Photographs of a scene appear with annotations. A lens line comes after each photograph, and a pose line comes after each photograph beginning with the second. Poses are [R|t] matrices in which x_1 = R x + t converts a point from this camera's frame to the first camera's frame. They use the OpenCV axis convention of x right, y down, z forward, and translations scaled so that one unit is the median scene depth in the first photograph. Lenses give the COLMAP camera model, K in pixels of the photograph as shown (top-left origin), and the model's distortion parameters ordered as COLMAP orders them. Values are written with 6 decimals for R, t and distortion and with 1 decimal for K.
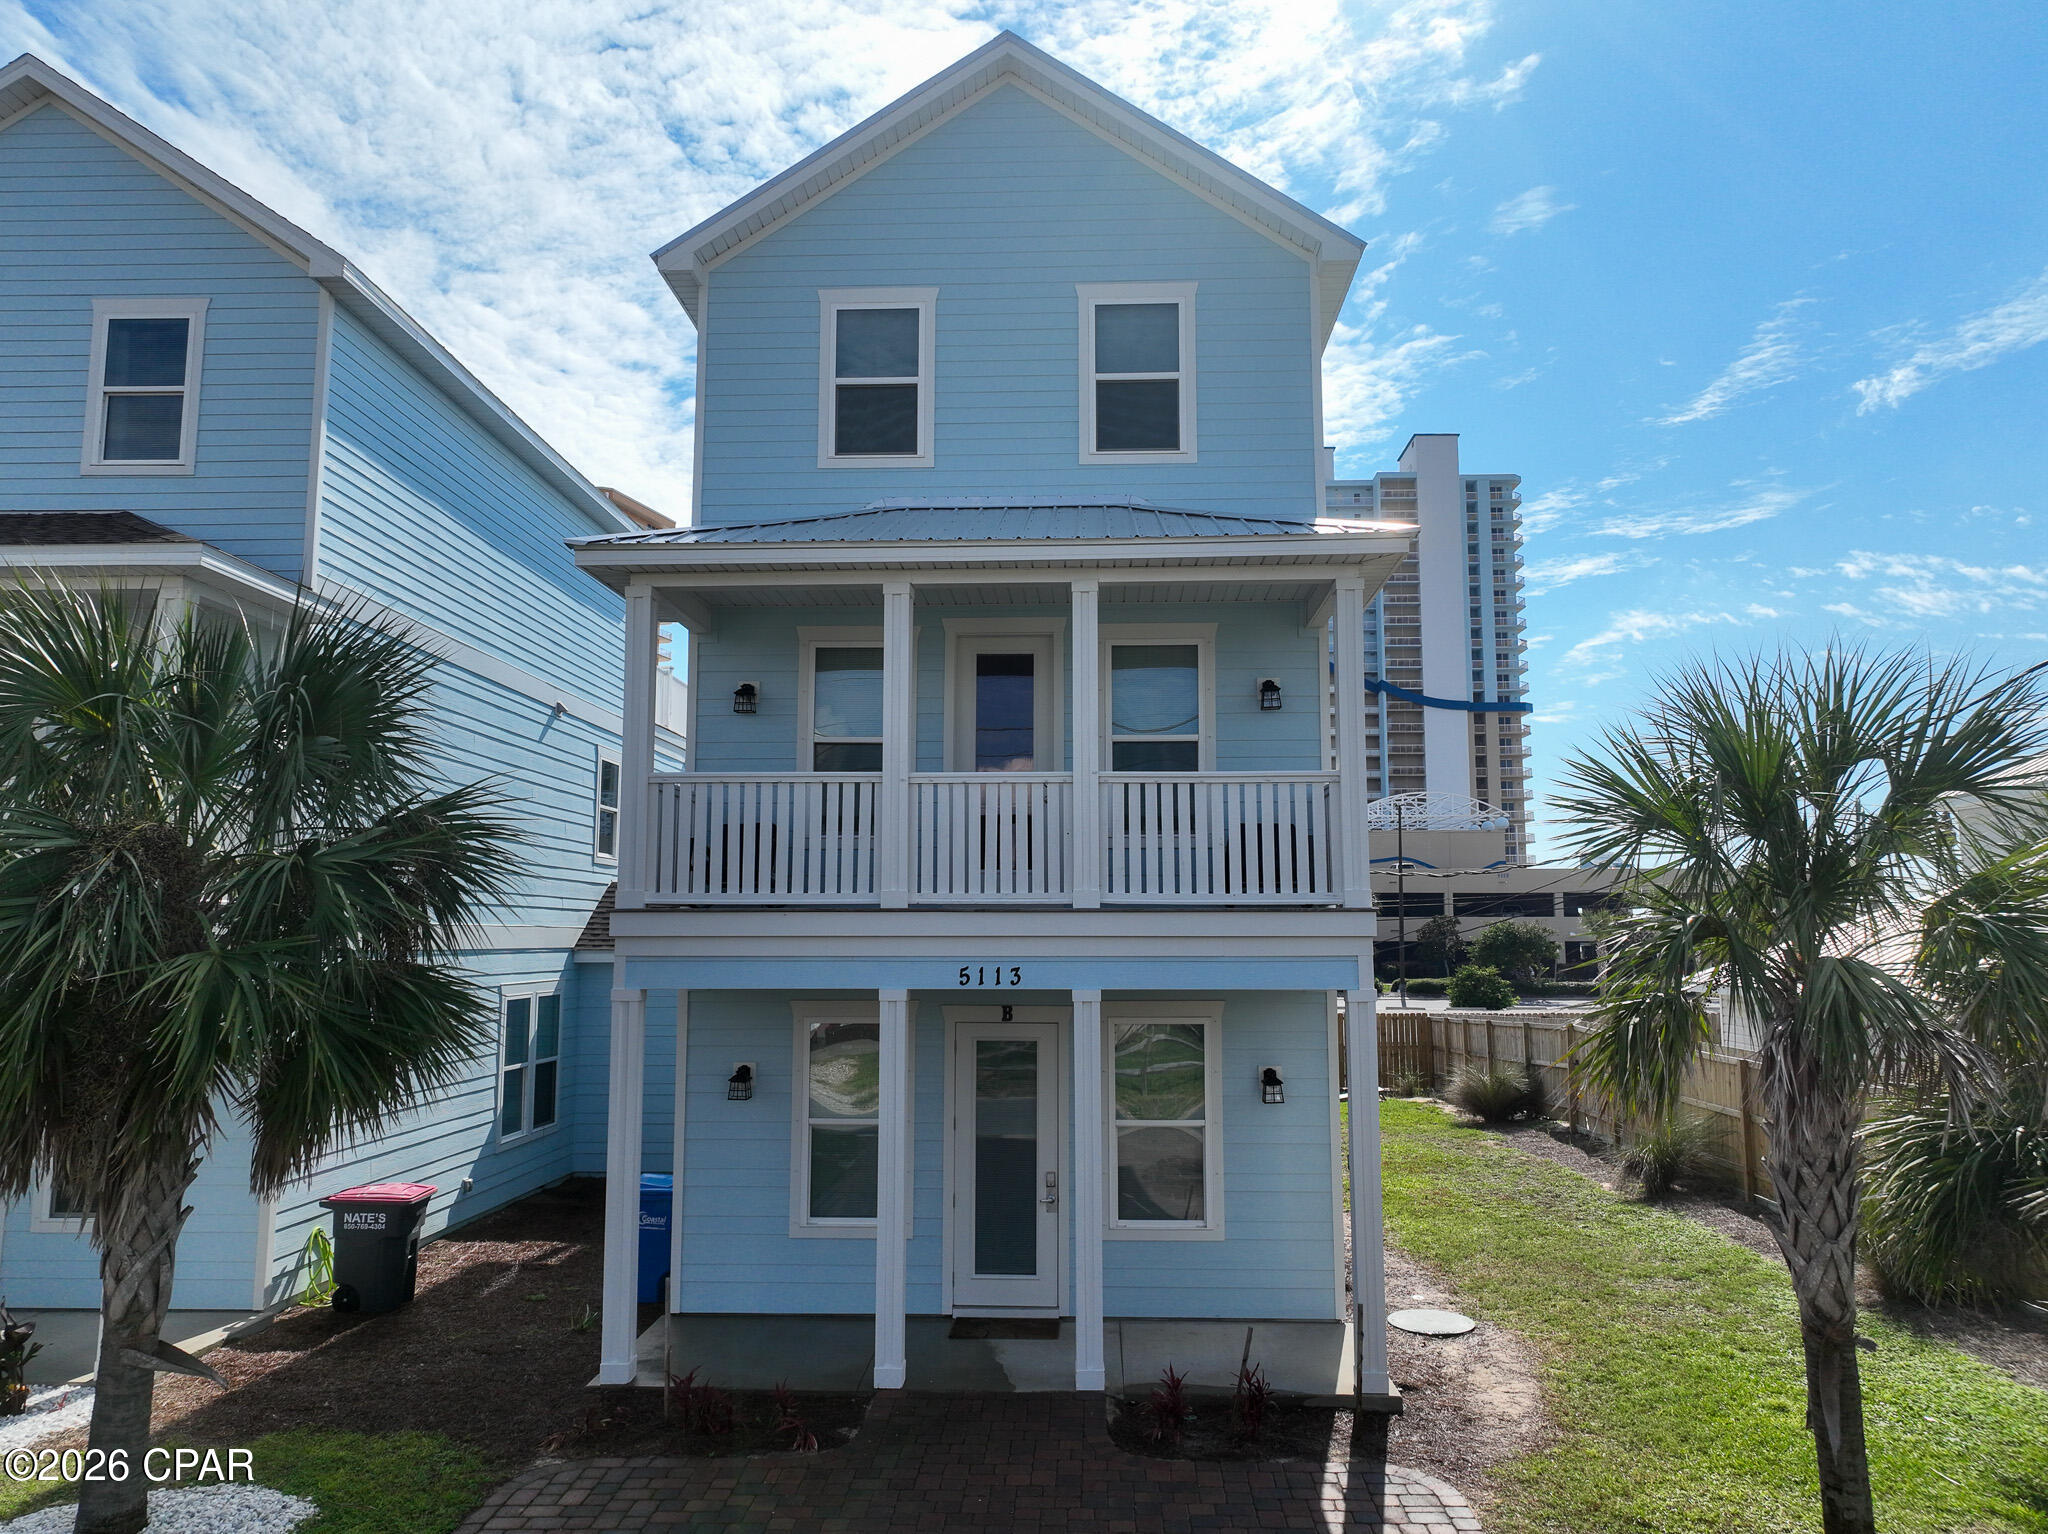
lens RADIAL K [[1442.3, 0, 1035.2], [0, 1442.3, 762.6], [0, 0, 1]] dist [-0.007789, 0.024504]
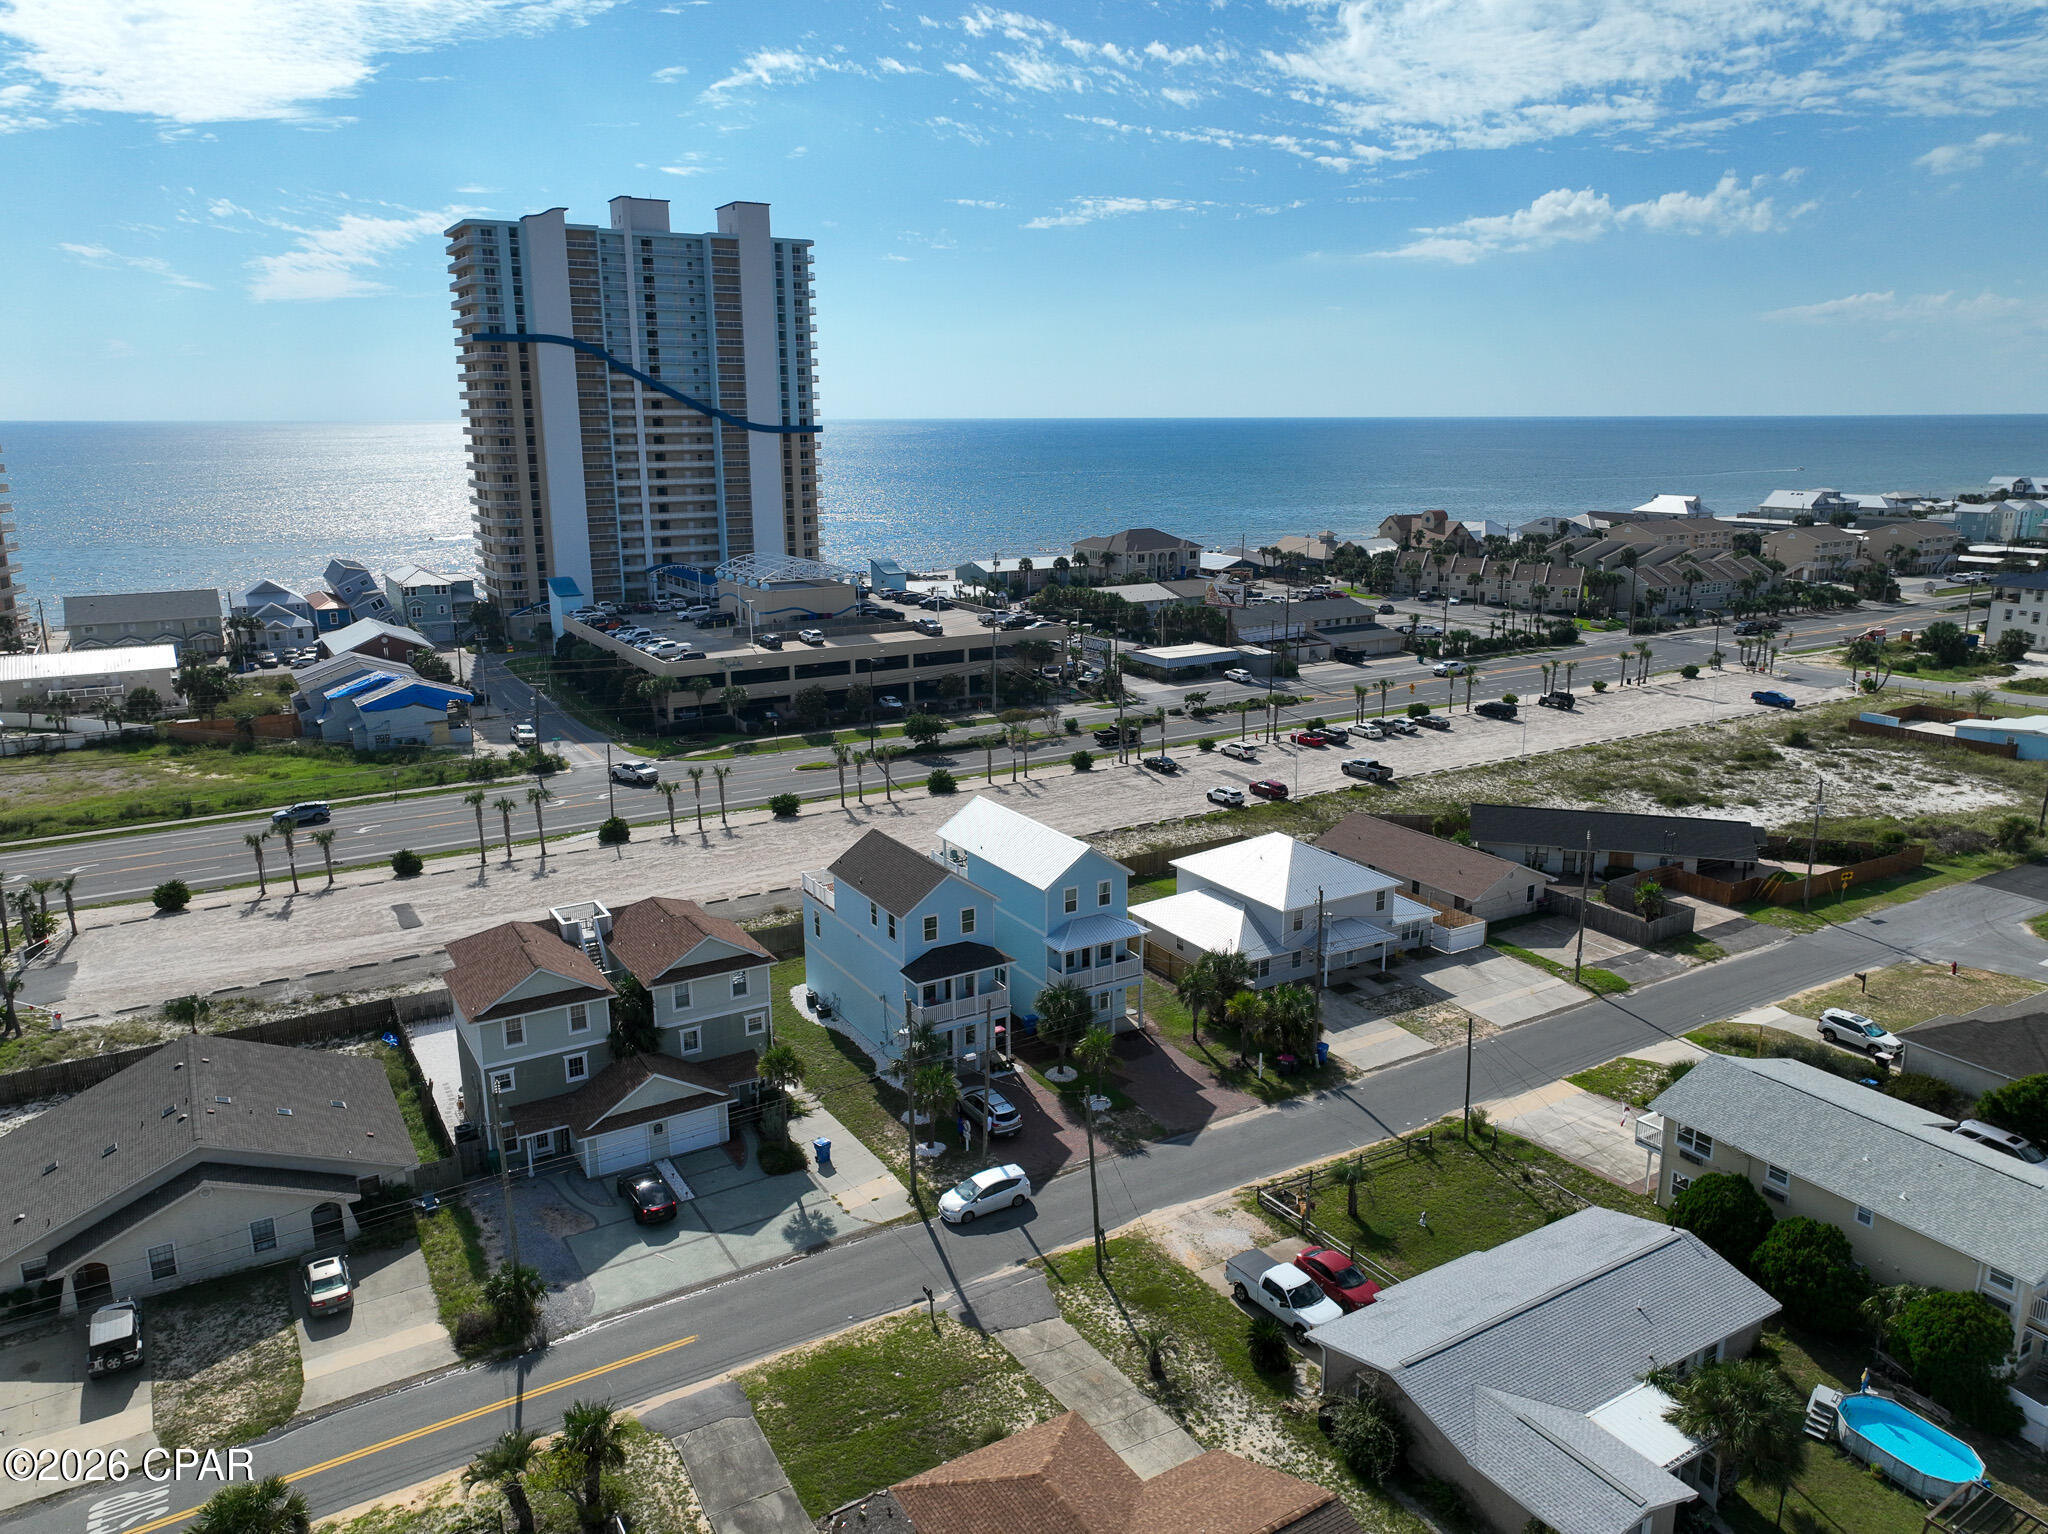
lens RADIAL K [[1442.3, 0, 1034.3], [0, 1442.3, 771.3], [0, 0, 1]] dist [-0.007789, 0.024504]
pose [[0.836930, -0.136046, 0.530132, -3.630791], [-0.062178, 0.938708, 0.339060, -3.021350], [-0.543767, -0.316732, 0.777173, -3.781758]]
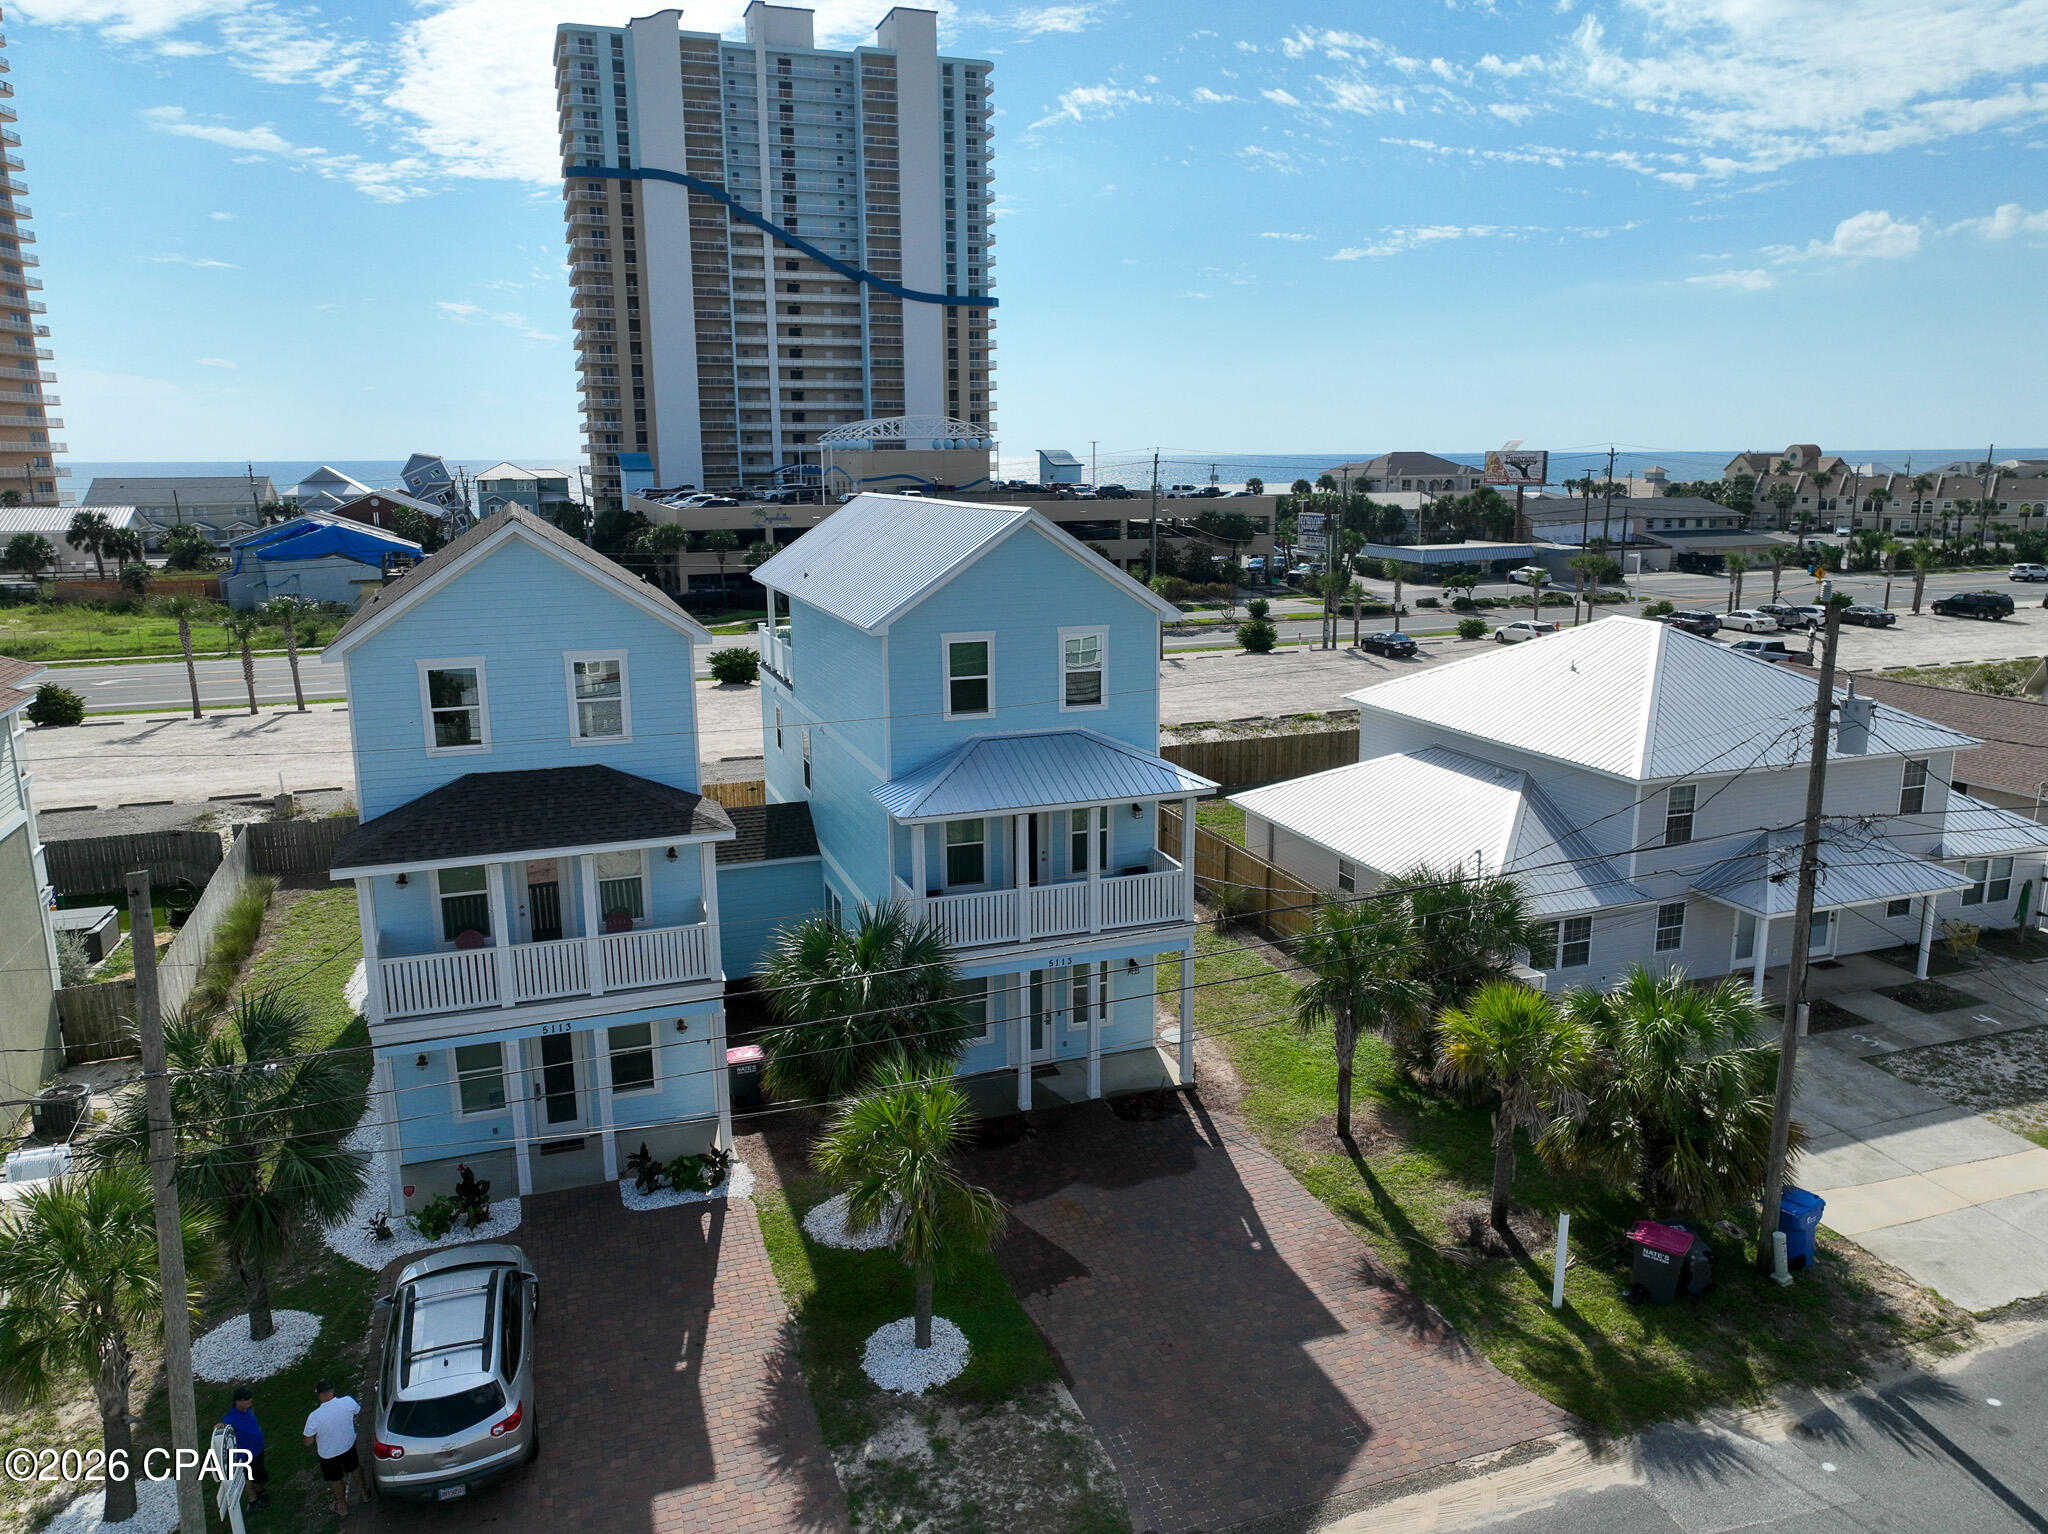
lens RADIAL K [[1442.3, 0, 1036.2], [0, 1442.3, 766.4], [0, 0, 1]] dist [-0.007789, 0.024504]
pose [[0.926278, -0.086843, 0.366699, -0.816012], [-0.038512, 0.946174, 0.321358, -0.836120], [-0.374869, -0.311789, 0.873076, -0.933320]]
